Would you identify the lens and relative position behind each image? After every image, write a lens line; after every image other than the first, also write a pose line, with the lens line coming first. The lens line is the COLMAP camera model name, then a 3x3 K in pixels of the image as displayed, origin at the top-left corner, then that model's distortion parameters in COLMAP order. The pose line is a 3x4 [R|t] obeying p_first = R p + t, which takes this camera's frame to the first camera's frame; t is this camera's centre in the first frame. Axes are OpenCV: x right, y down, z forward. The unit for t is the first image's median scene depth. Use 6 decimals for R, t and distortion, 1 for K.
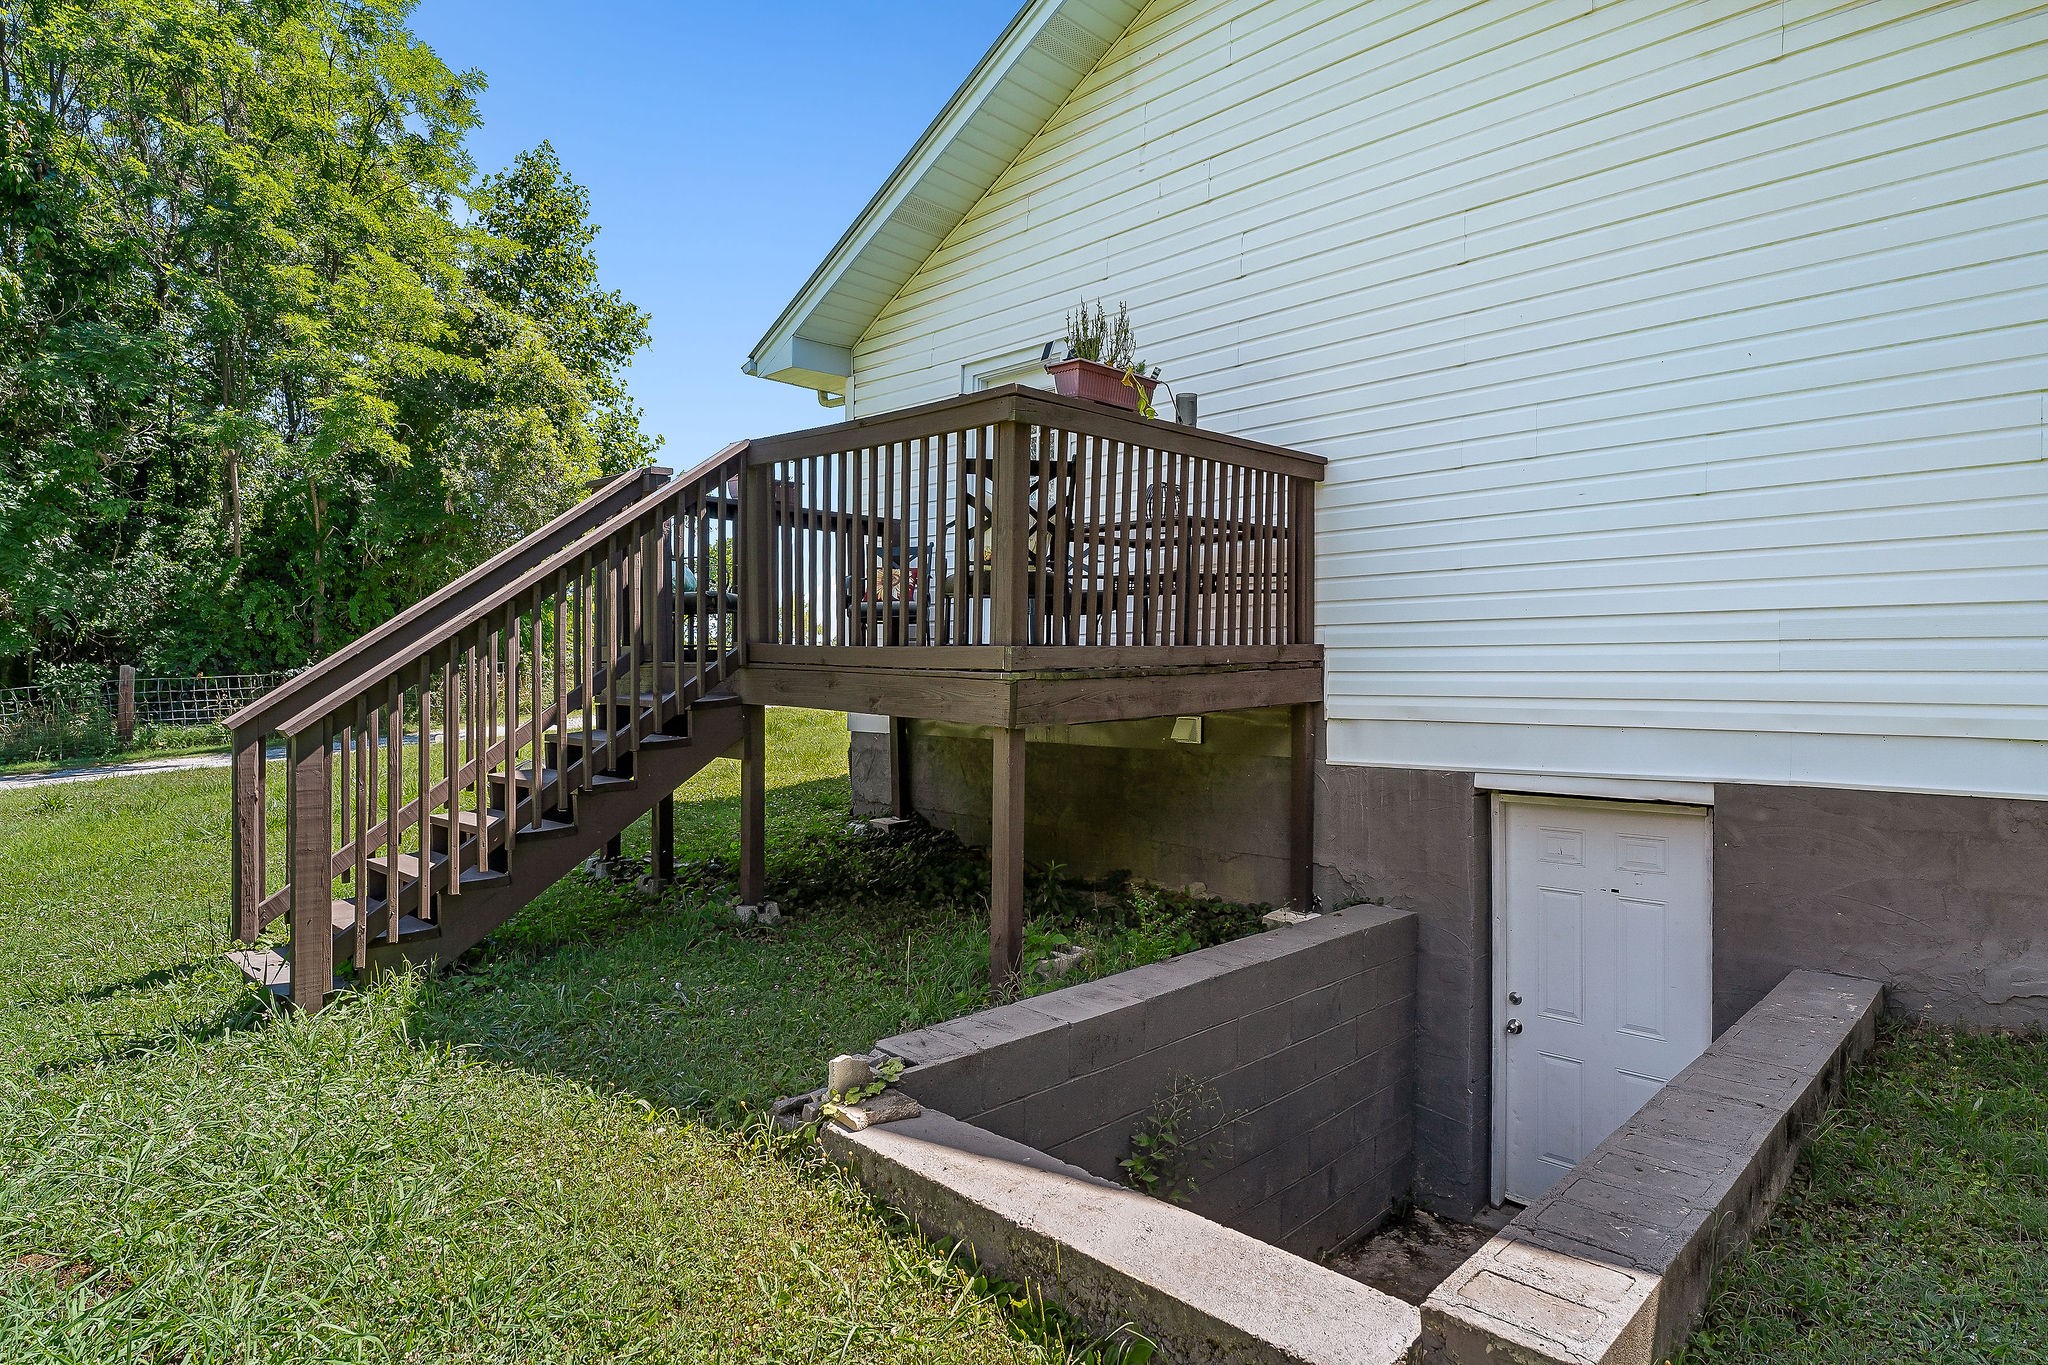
lens RADIAL K [[1099.2, 0, 1015.4], [0, 1099.2, 697.7], [0, 0, 1]] dist [-0.012228, 0.000767]
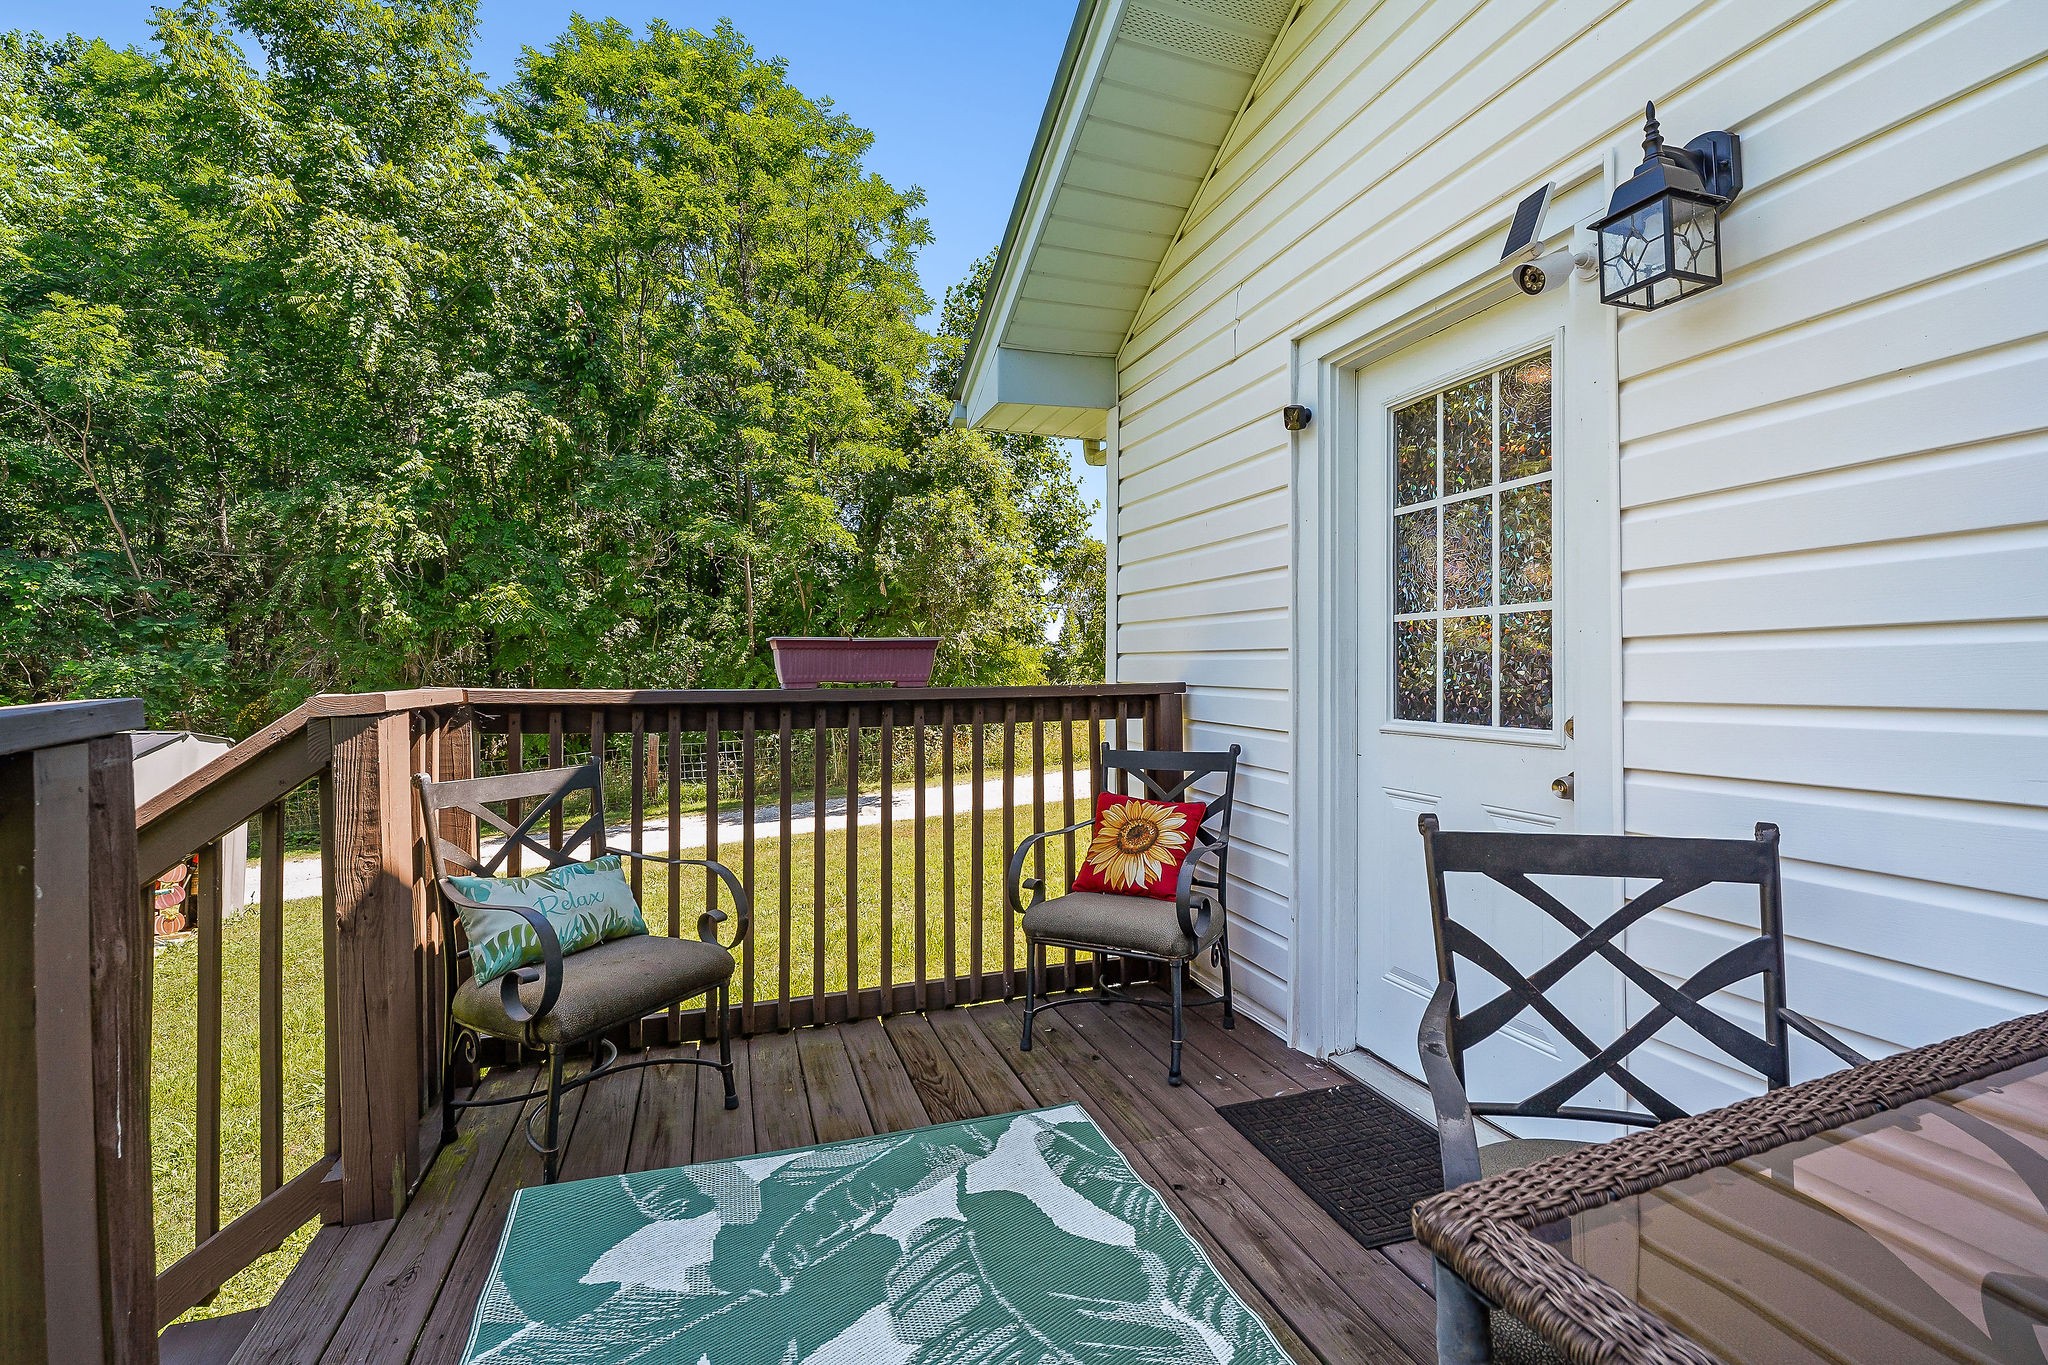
lens RADIAL K [[914.4, 0, 1033.7], [0, 914.4, 664.4], [0, 0, 1]] dist [-0.008135, 0.002855]
pose [[0.898692, -0.011905, -0.438419, 0.005948], [-0.005409, 0.999255, -0.038224, -0.067368], [0.438547, 0.036723, 0.897958, 0.265461]]
